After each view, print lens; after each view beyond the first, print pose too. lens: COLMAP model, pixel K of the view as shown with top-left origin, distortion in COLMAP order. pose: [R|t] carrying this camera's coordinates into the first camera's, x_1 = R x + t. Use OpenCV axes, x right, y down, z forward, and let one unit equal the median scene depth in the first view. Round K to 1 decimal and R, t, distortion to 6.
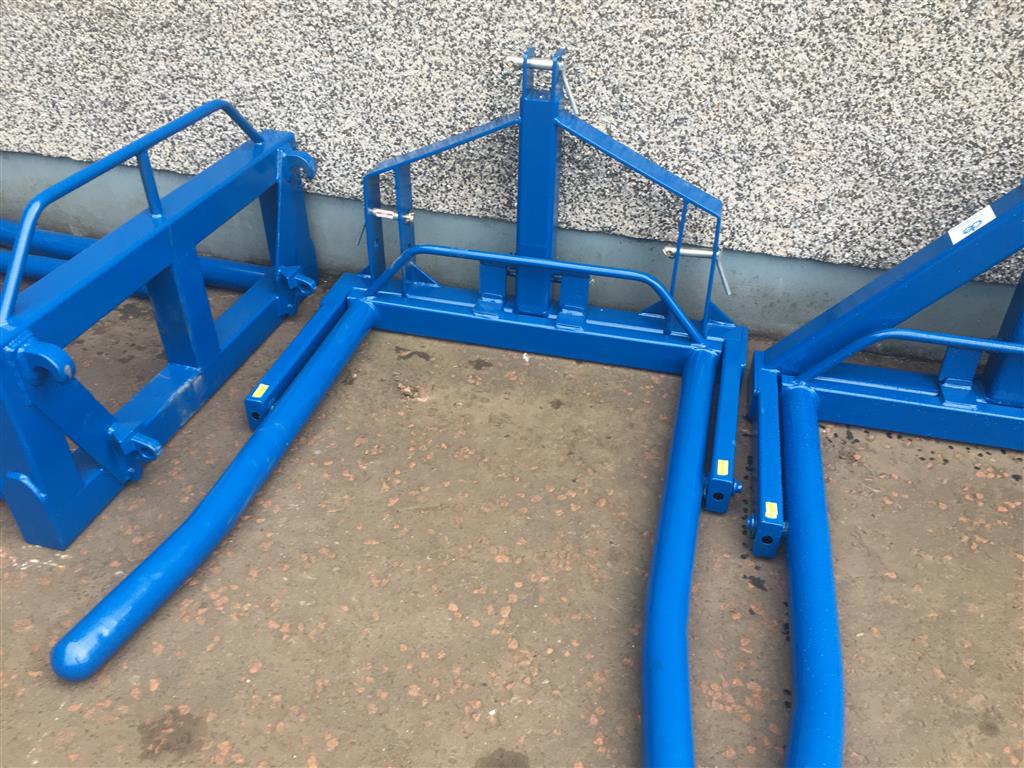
lens RADIAL K [[863.4, 0, 513.6], [0, 863.4, 385.4], [0, 0, 1]] dist [0.005978, -0.006014]
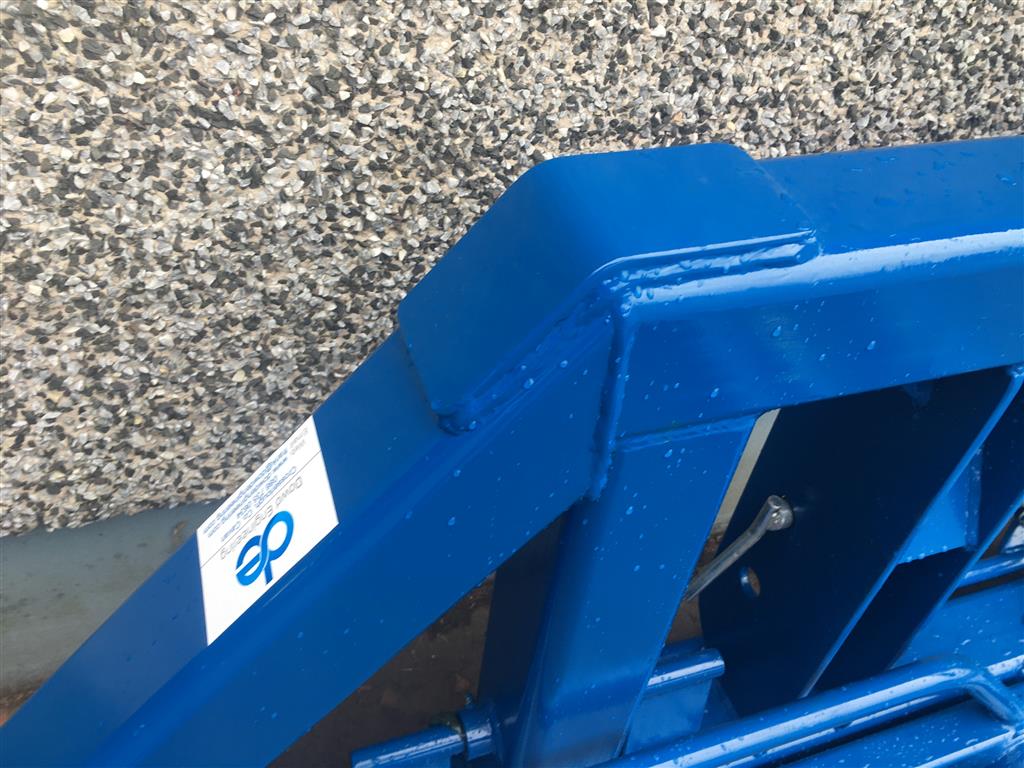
lens RADIAL K [[863.4, 0, 511.4], [0, 863.4, 382.5], [0, 0, 1]] dist [0.005978, -0.006014]
pose [[0.839481, -0.320086, 0.439109, 0.464589], [0.234013, 0.942277, 0.239483, -0.243012], [-0.490417, -0.098285, 0.865928, 0.725855]]
